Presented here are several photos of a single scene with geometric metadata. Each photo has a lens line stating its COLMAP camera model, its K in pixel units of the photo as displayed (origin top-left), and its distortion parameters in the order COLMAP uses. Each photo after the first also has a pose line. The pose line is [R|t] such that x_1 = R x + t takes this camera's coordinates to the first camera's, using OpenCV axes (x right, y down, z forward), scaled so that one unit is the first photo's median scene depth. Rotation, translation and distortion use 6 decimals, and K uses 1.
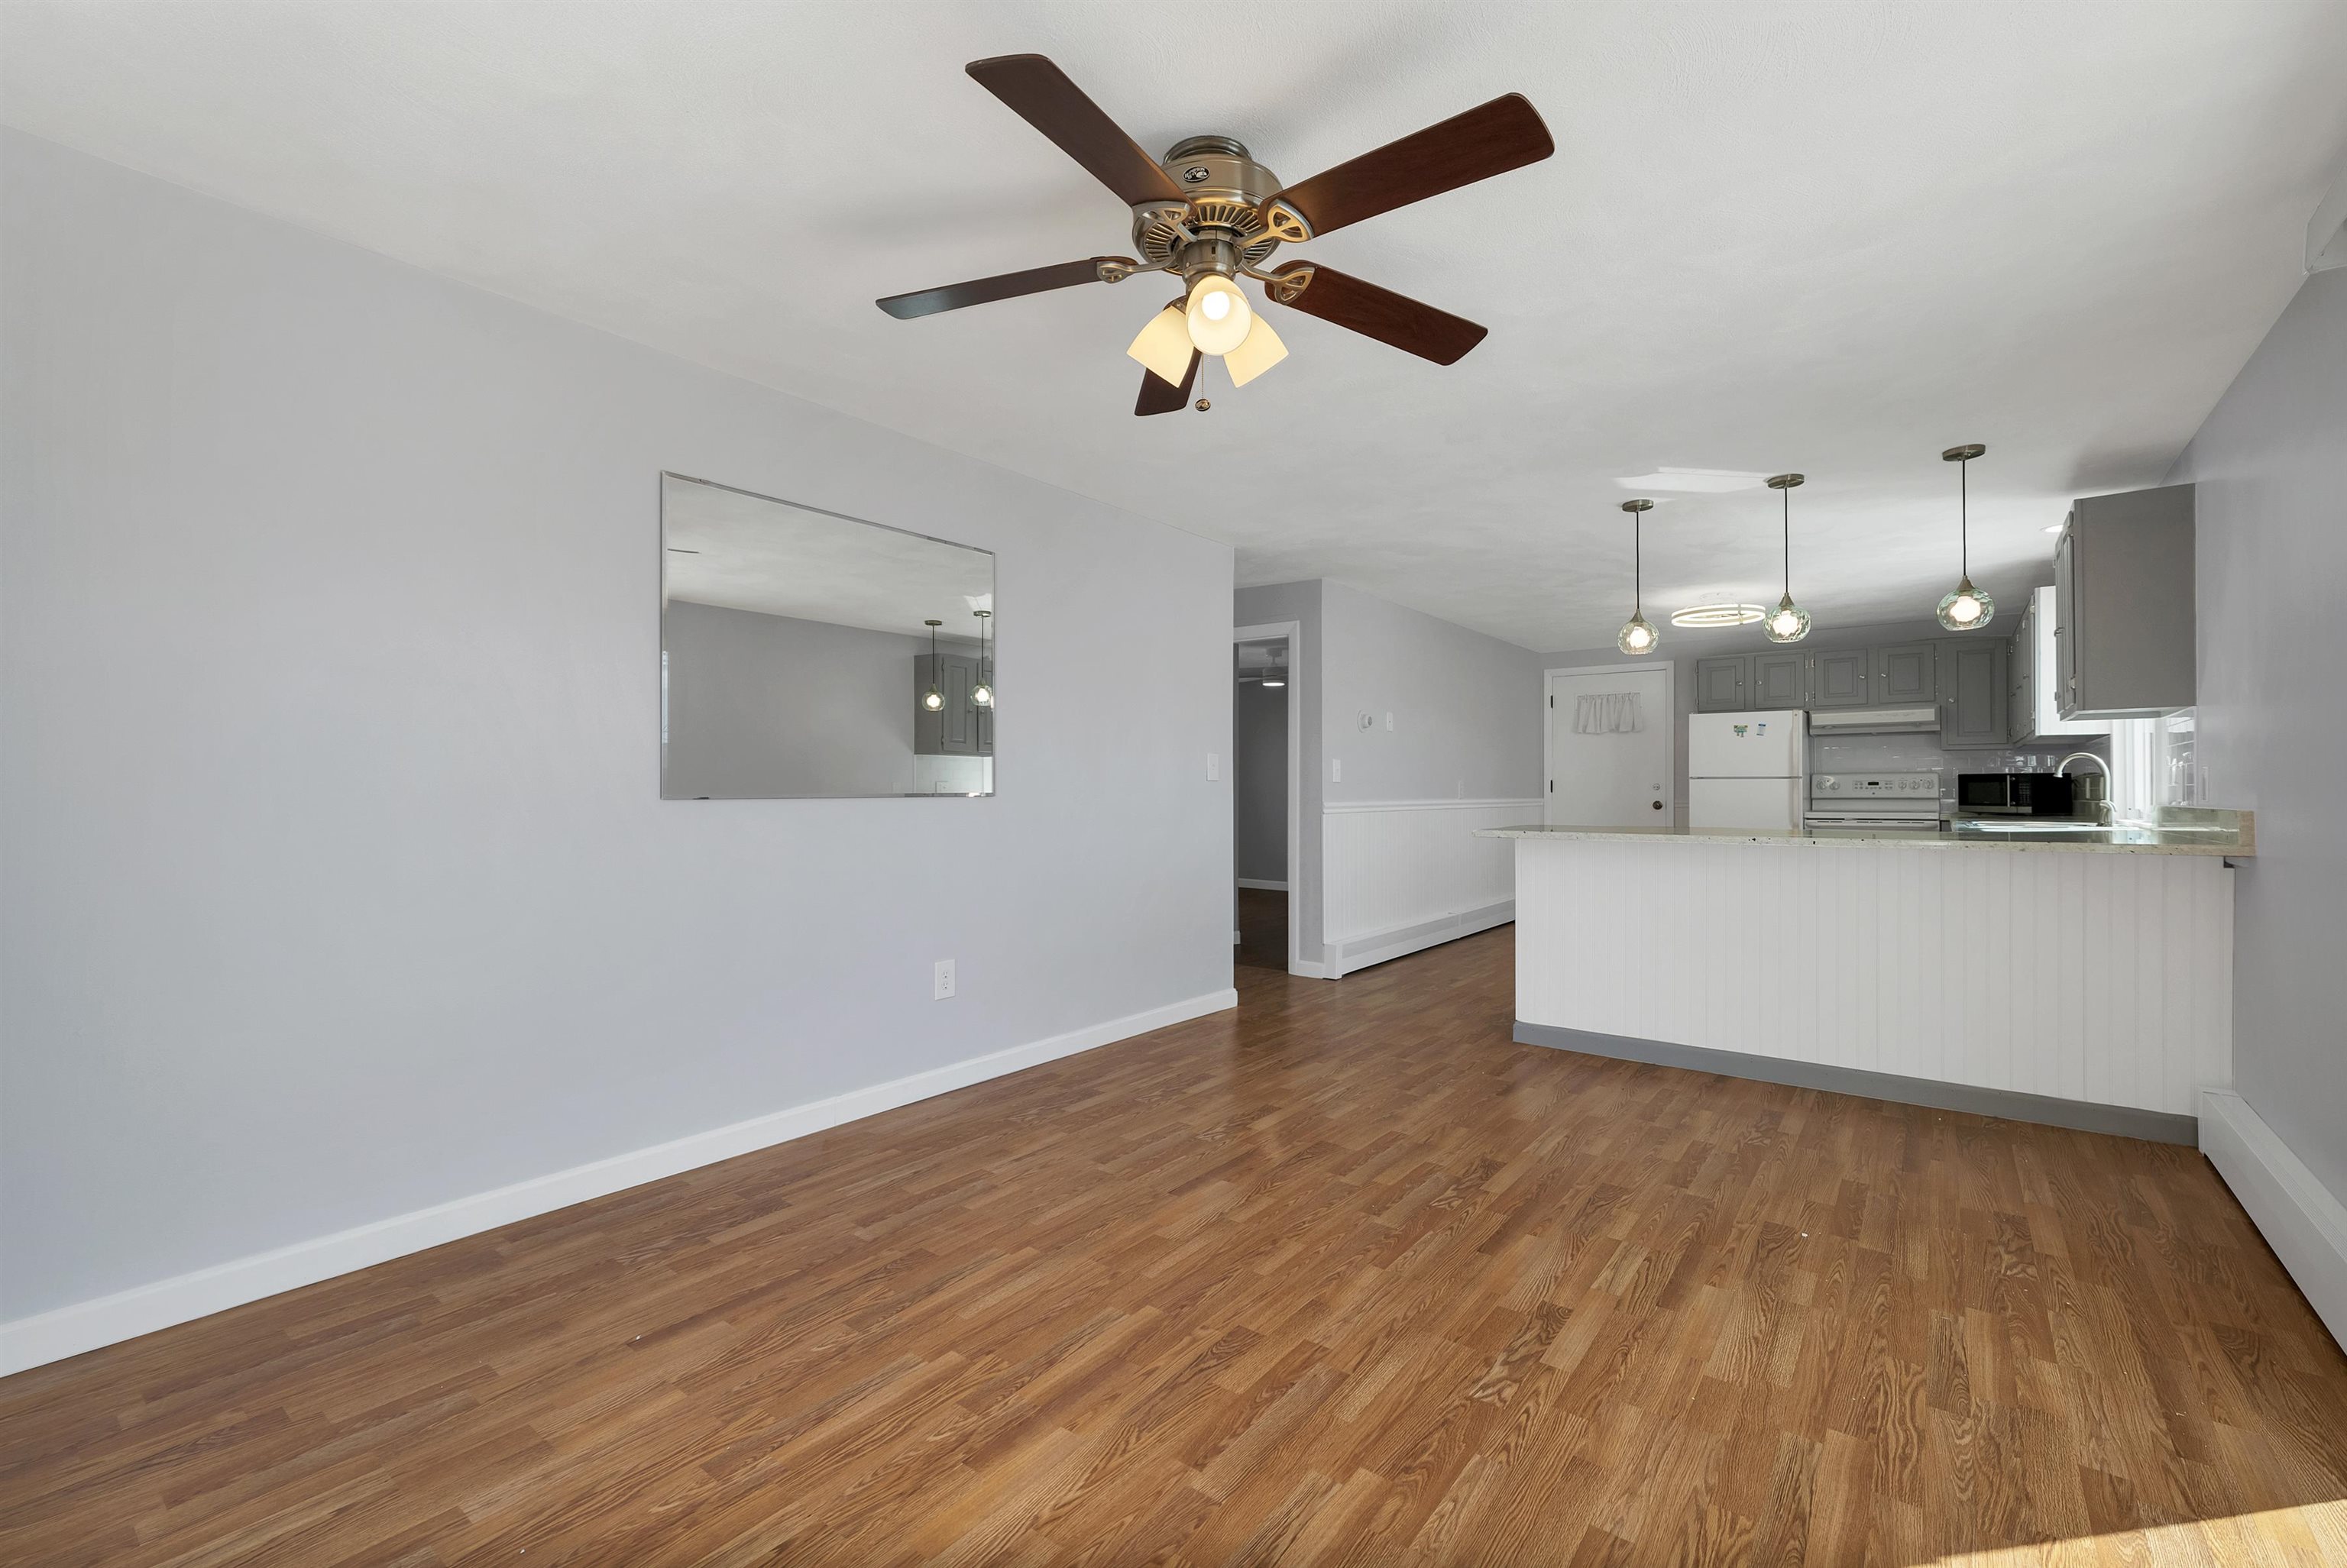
lens RADIAL K [[992.3, 0, 1175.3], [0, 992.3, 781.1], [0, 0, 1]] dist [0.000768, 0.000190]
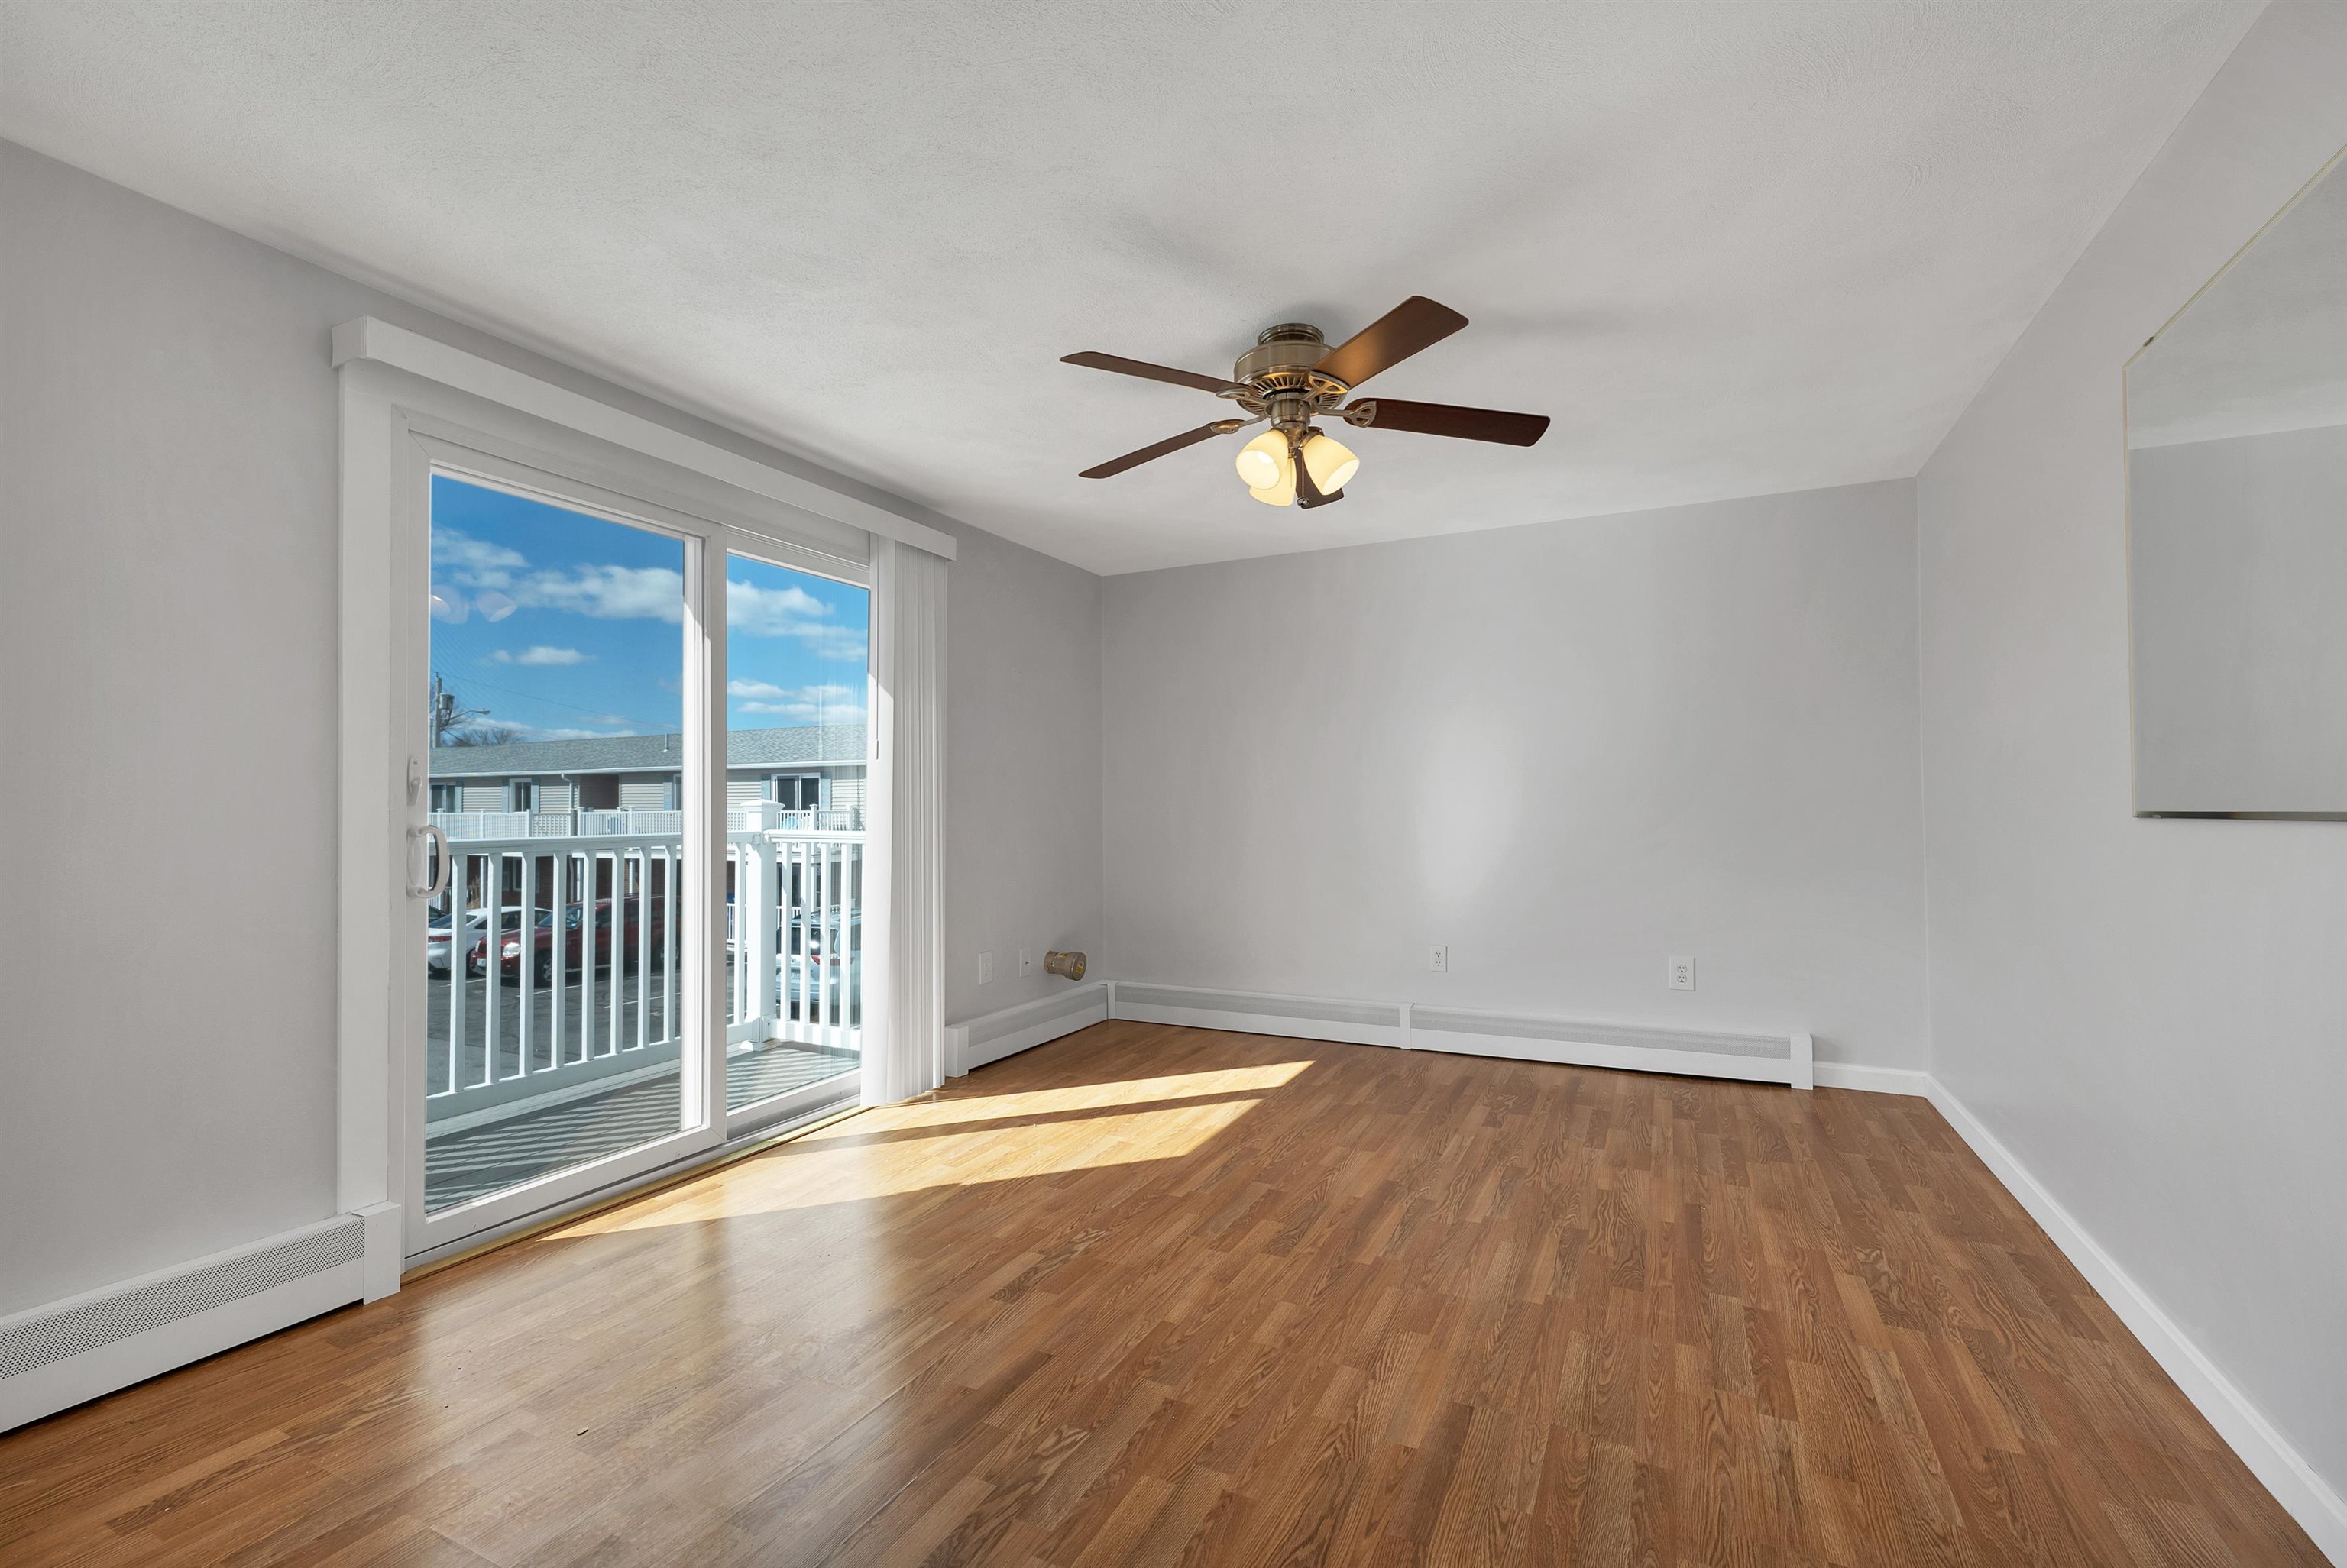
lens RADIAL K [[1009.3, 0, 1173.5], [0, 1009.3, 784.0], [0, 0, 1]] dist [0.001484, 0.000074]
pose [[-0.980970, -0.002916, -0.194136, 0.227491], [0.003705, 0.999424, -0.033732, 0.011489], [0.194123, -0.033809, -0.980394, 1.149456]]
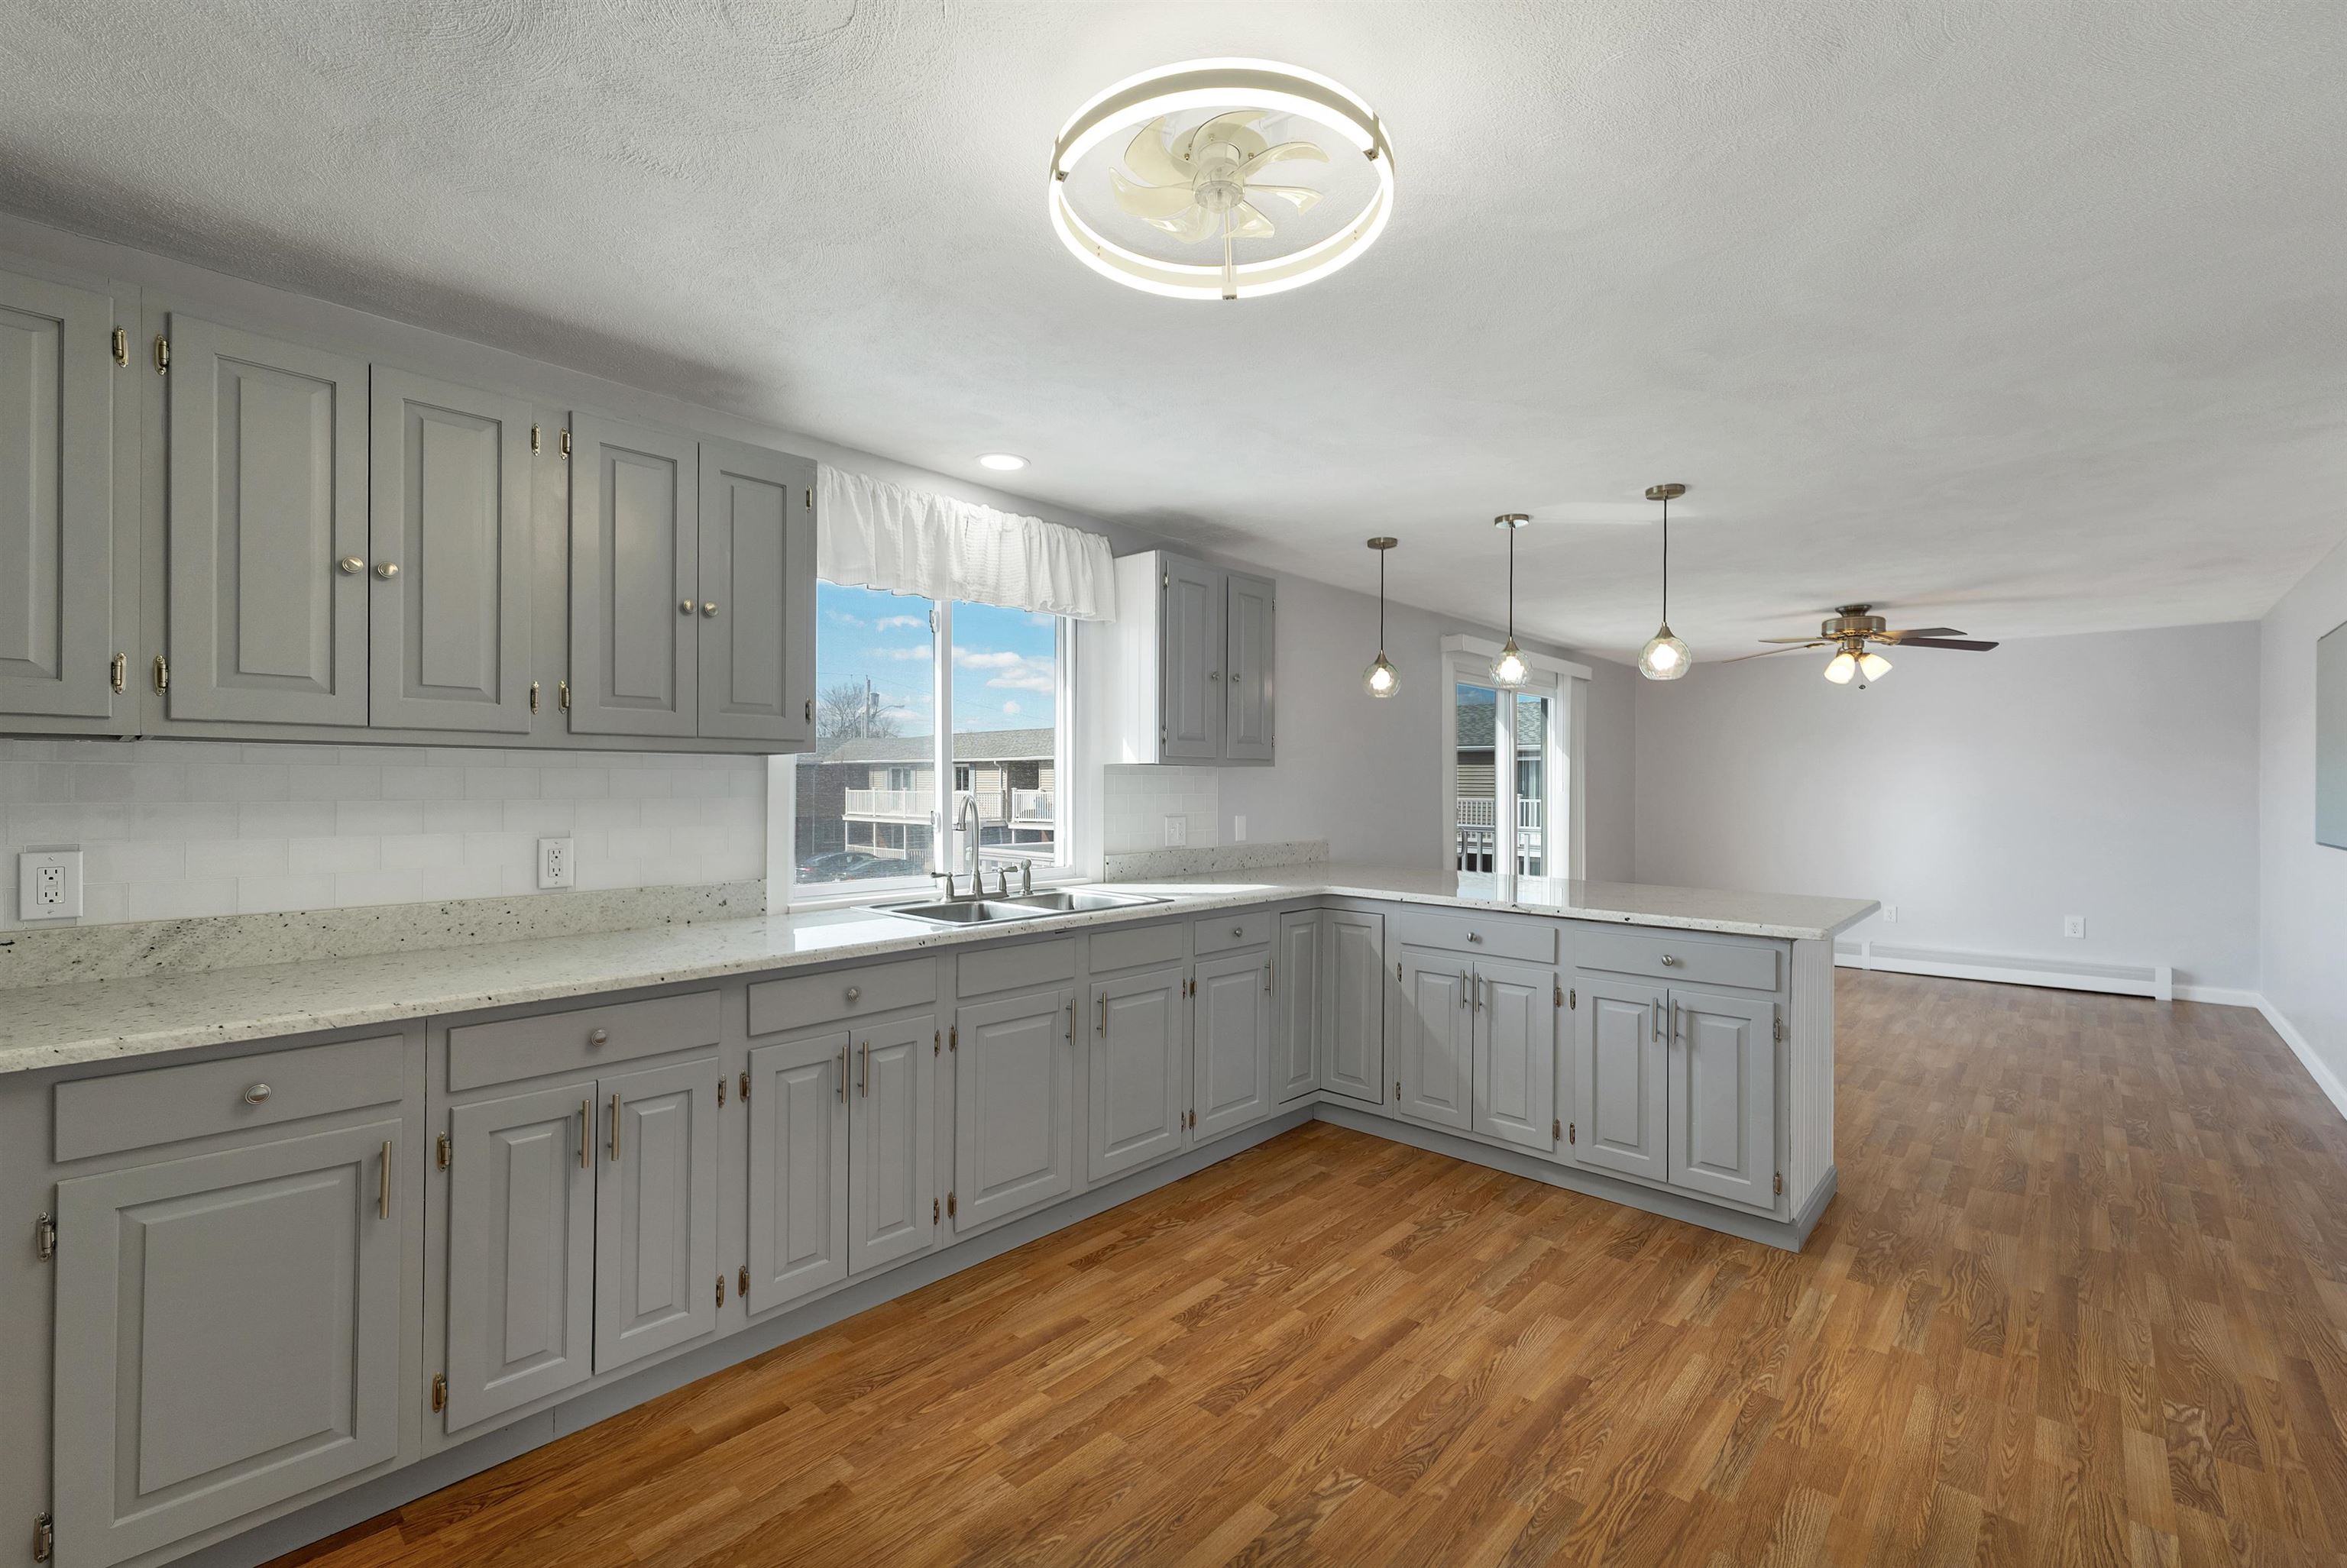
lens RADIAL K [[992.3, 0, 1175.3], [0, 992.3, 781.1], [0, 0, 1]] dist [0.000768, 0.000190]
pose [[-0.996271, -0.004252, 0.086180, 0.875619], [-0.005491, 0.999885, -0.014139, -0.035858], [-0.086110, -0.014559, -0.996179, 2.023010]]
